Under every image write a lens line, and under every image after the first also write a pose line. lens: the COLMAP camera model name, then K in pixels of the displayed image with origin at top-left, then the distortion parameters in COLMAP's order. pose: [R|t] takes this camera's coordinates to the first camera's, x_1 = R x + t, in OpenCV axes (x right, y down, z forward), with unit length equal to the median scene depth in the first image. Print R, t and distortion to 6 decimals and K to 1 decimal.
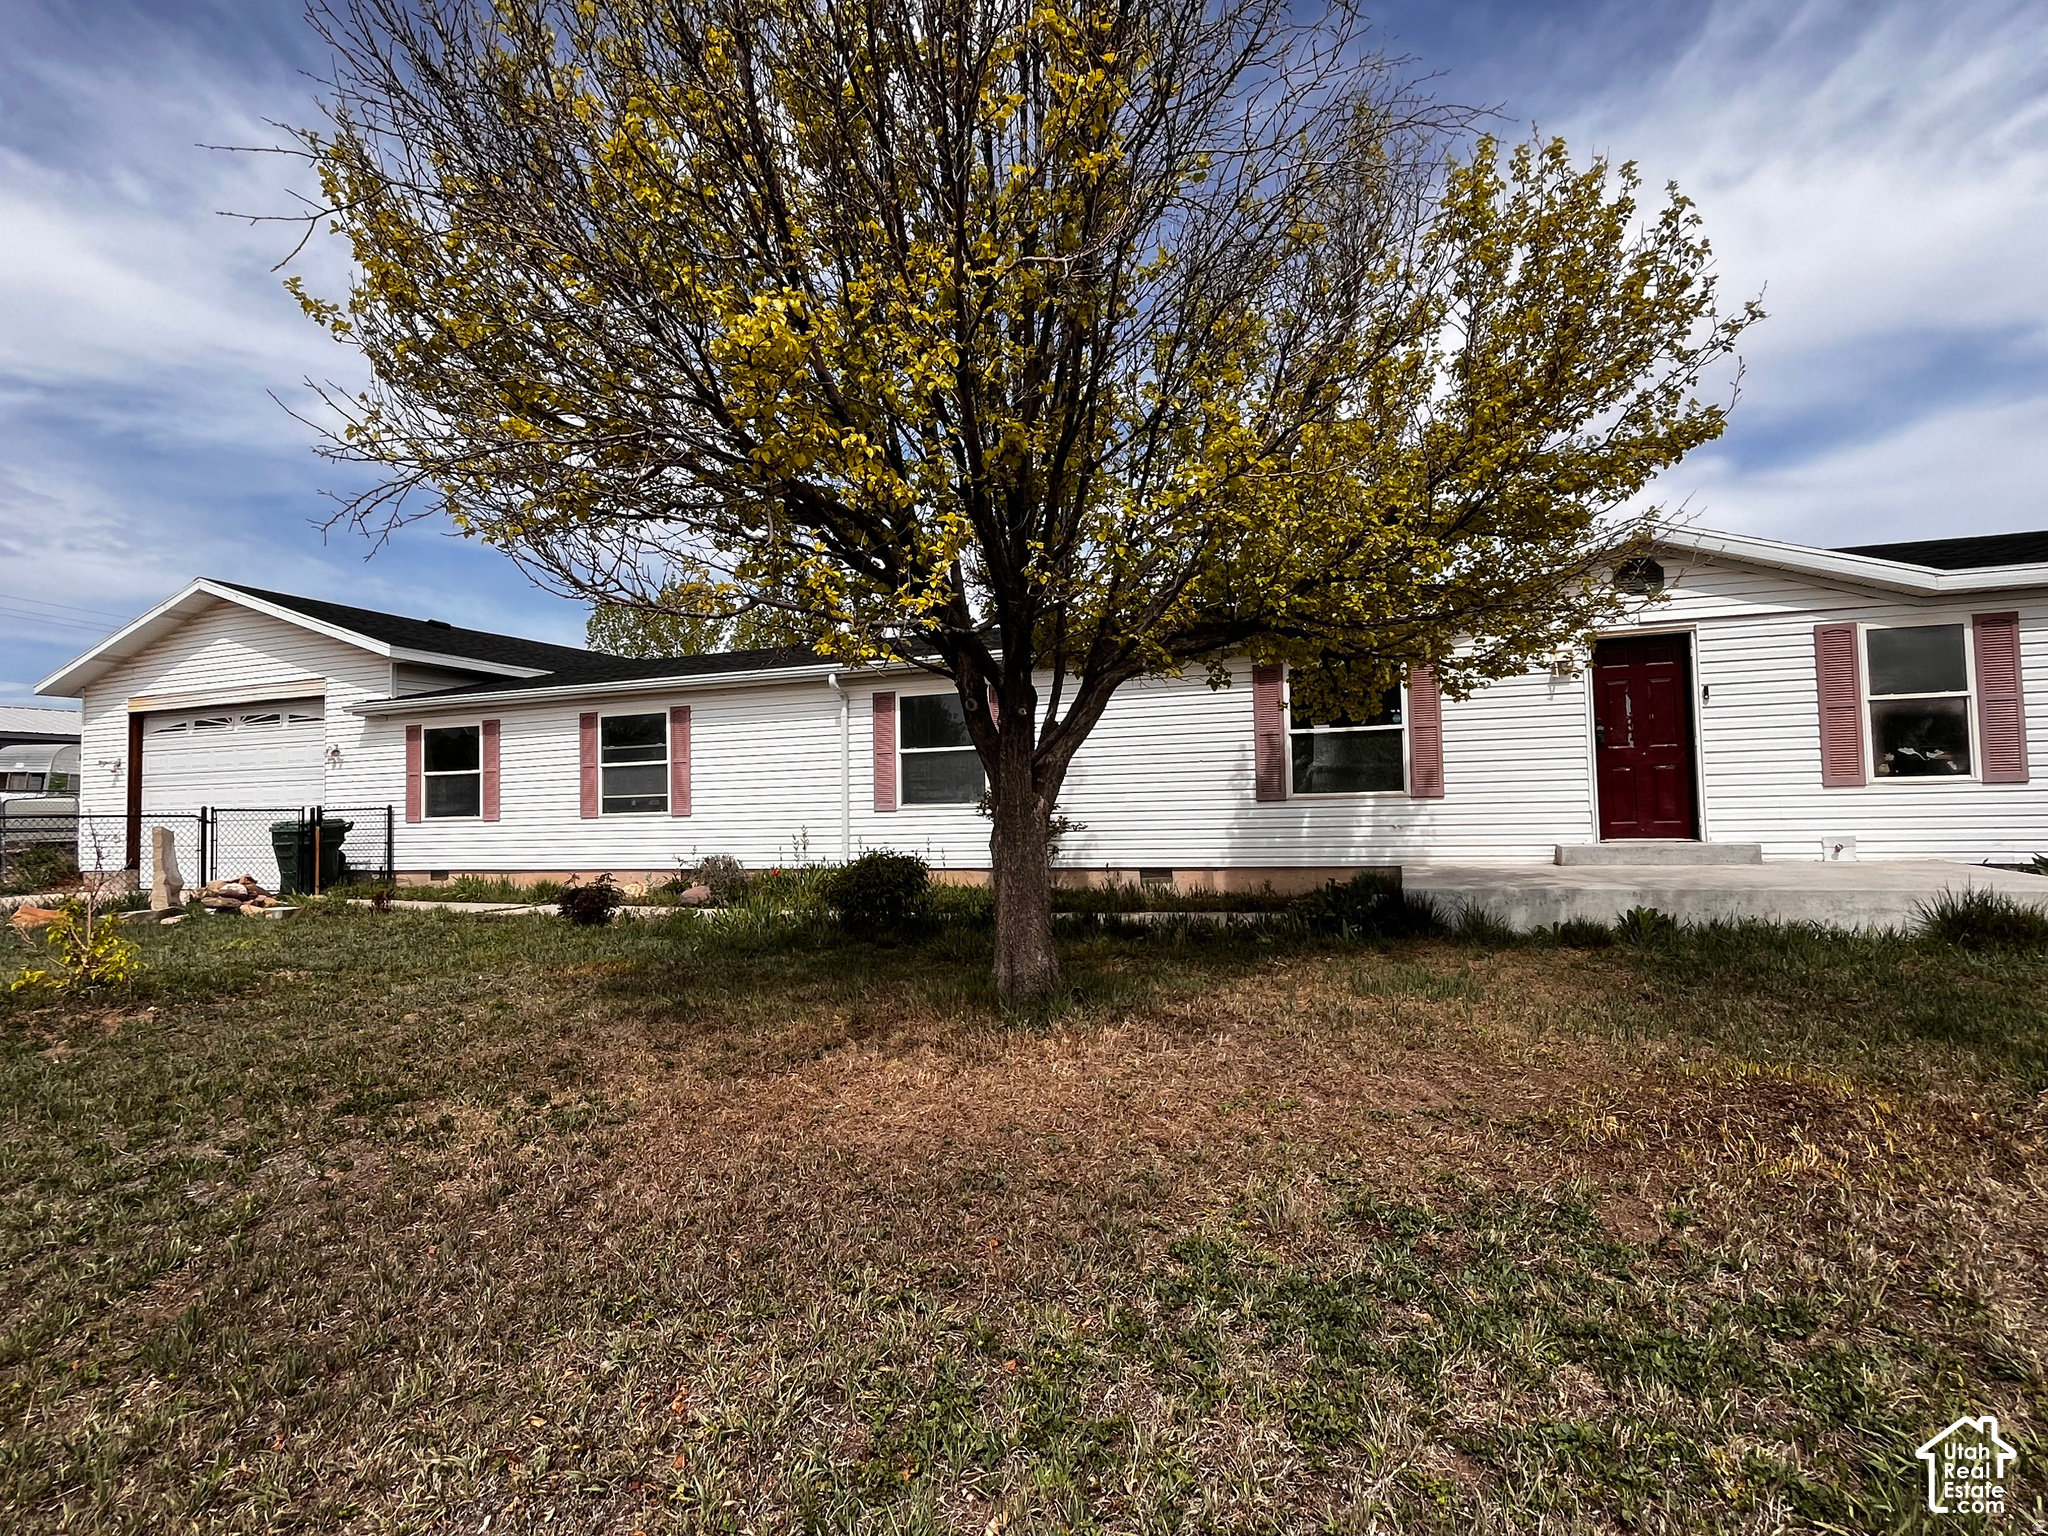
lens RADIAL K [[1024.2, 0, 1019.7], [0, 1024.2, 770.6], [0, 0, 1]] dist [-0.003935, 0.000047]
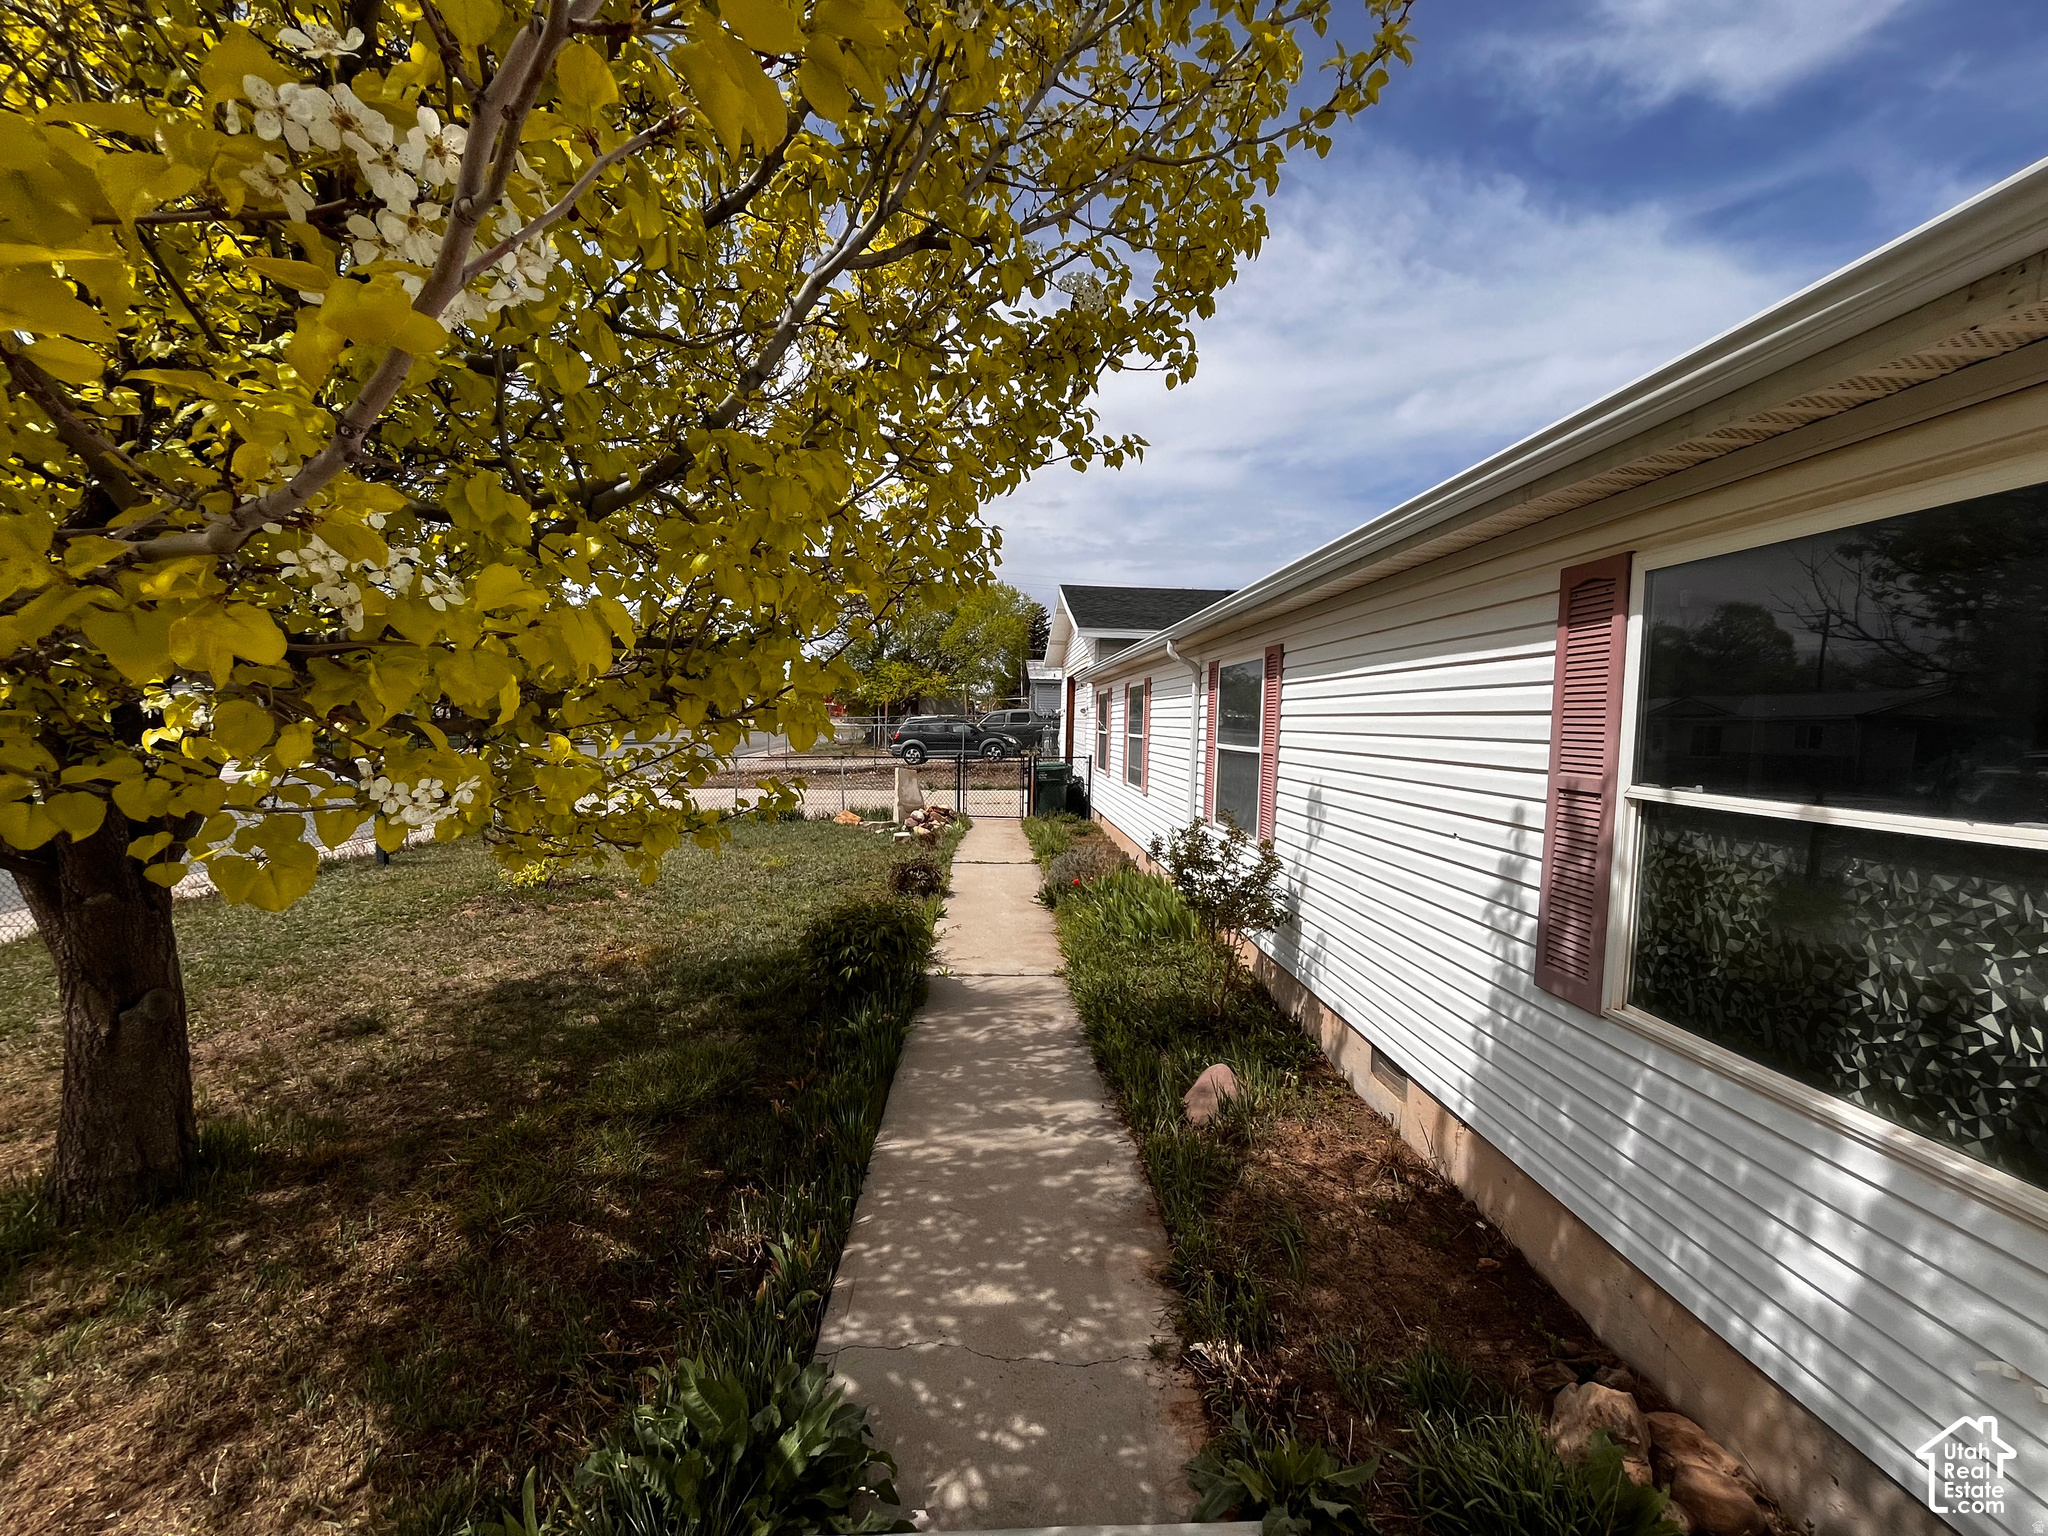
lens RADIAL K [[823.7, 0, 1024.0], [0, 823.7, 768.0], [0, 0, 1]] dist [-0.002472, -0.000338]
pose [[0.403693, 0.090551, -0.910403, 0.586132], [-0.001448, 0.995152, 0.098338, -0.096228], [0.914893, -0.038380, 0.401867, 1.072534]]
